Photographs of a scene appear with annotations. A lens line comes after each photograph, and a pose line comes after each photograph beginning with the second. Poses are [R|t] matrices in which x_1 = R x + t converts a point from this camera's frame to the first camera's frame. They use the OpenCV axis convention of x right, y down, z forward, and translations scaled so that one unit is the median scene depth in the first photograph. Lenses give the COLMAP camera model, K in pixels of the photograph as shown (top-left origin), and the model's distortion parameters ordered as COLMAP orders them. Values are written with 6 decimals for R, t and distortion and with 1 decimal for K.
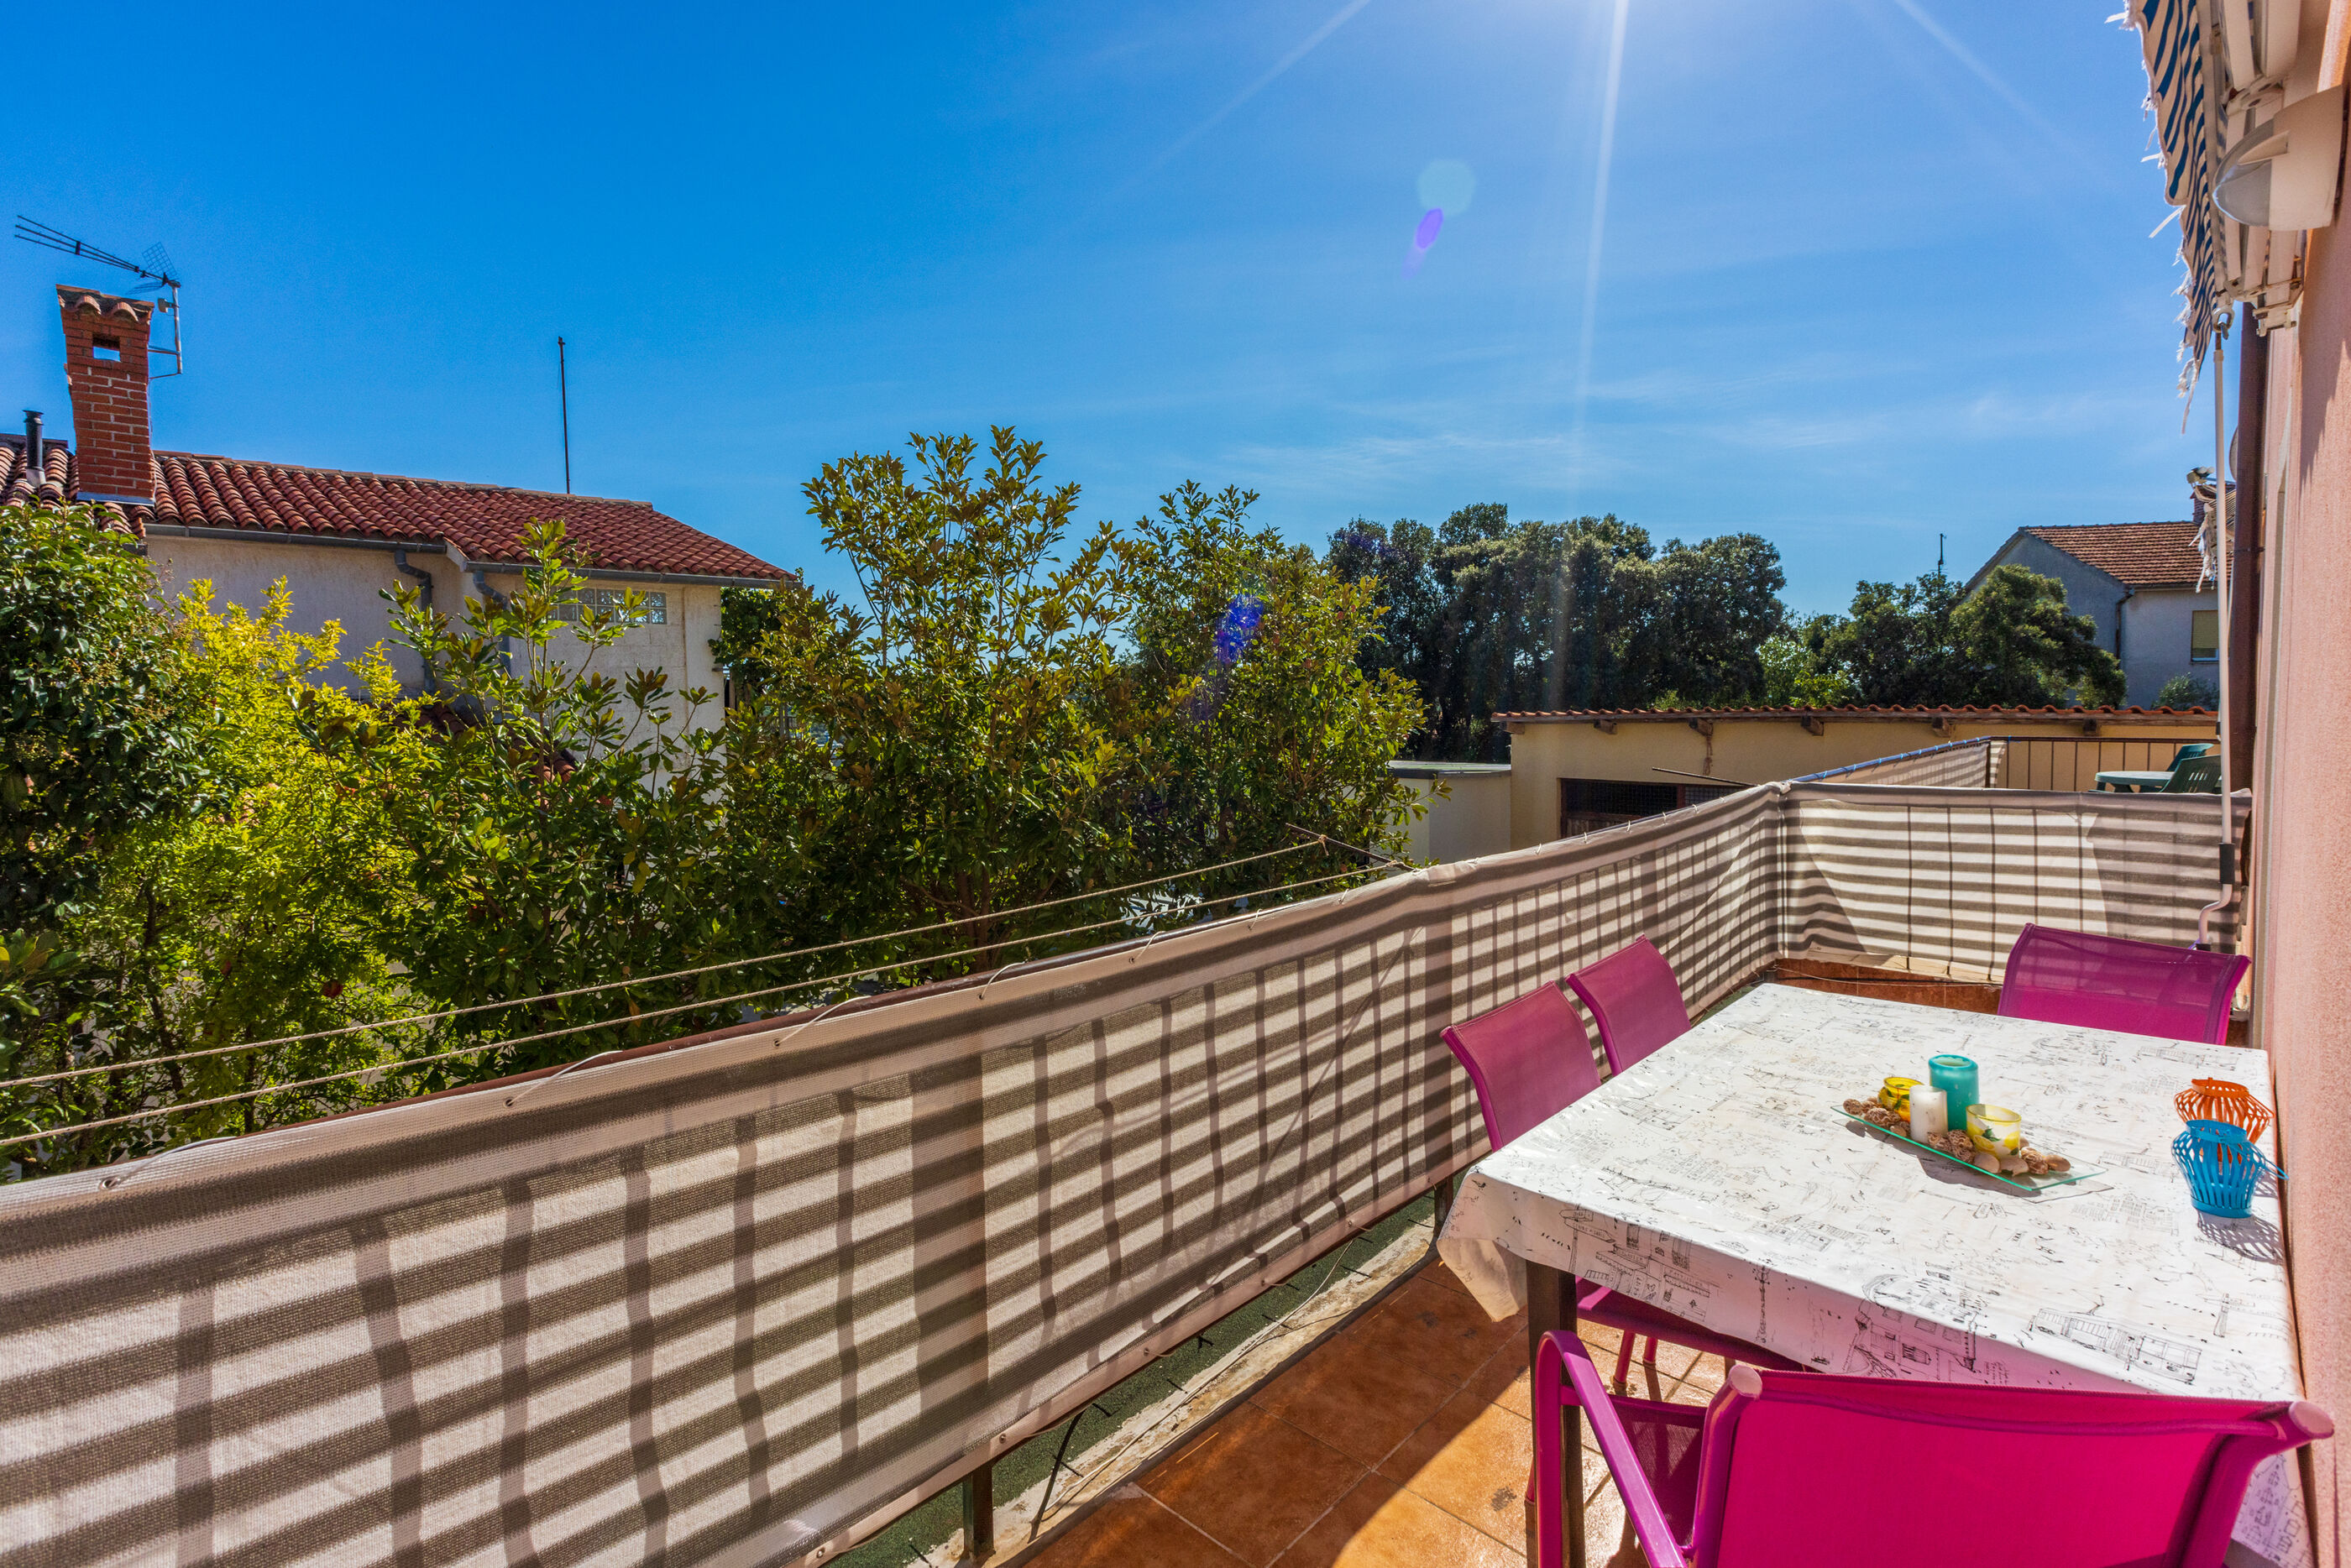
lens RADIAL K [[1098.5, 0, 1250.9], [0, 1098.5, 786.9], [0, 0, 1]] dist [-0.004651, -0.001843]
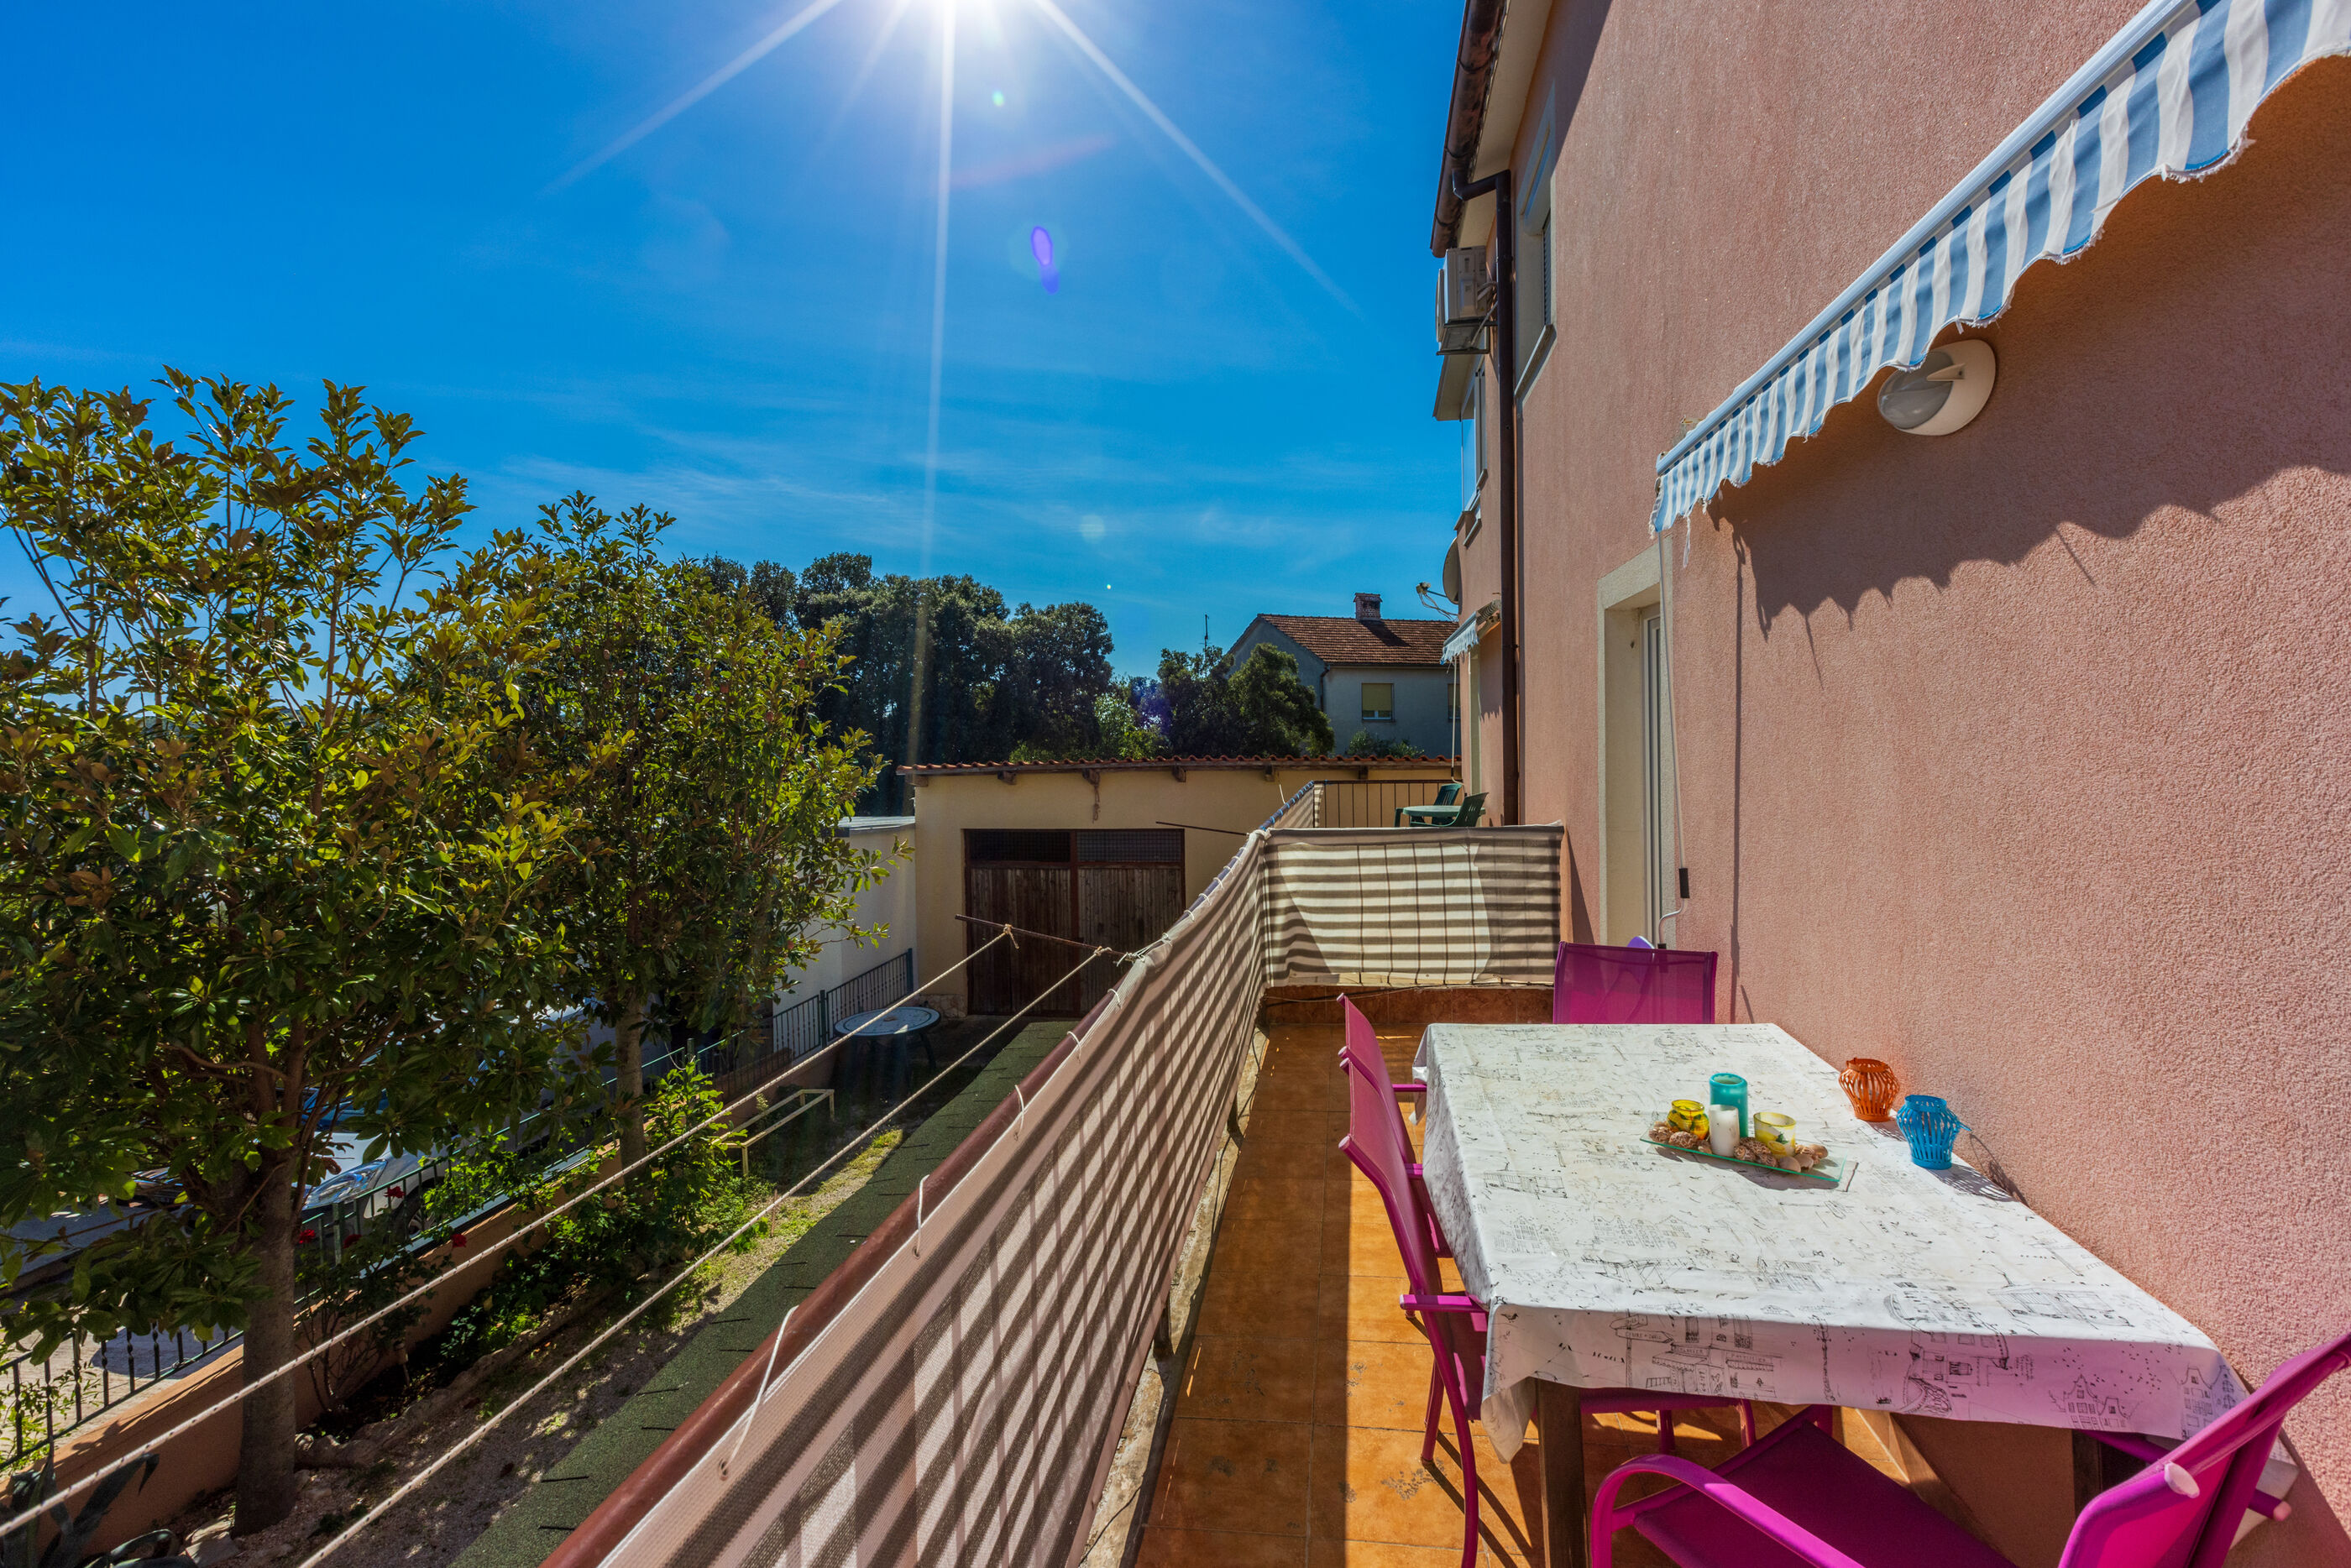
lens RADIAL K [[1045.7, 0, 1169.1], [0, 1045.7, 761.2], [0, 0, 1]] dist [-0.002774, 0.000318]
pose [[0.820653, -0.010640, 0.571328, -0.172536], [0.046795, 0.997720, -0.048635, -0.022298], [-0.569508, 0.066647, 0.819279, 0.144491]]
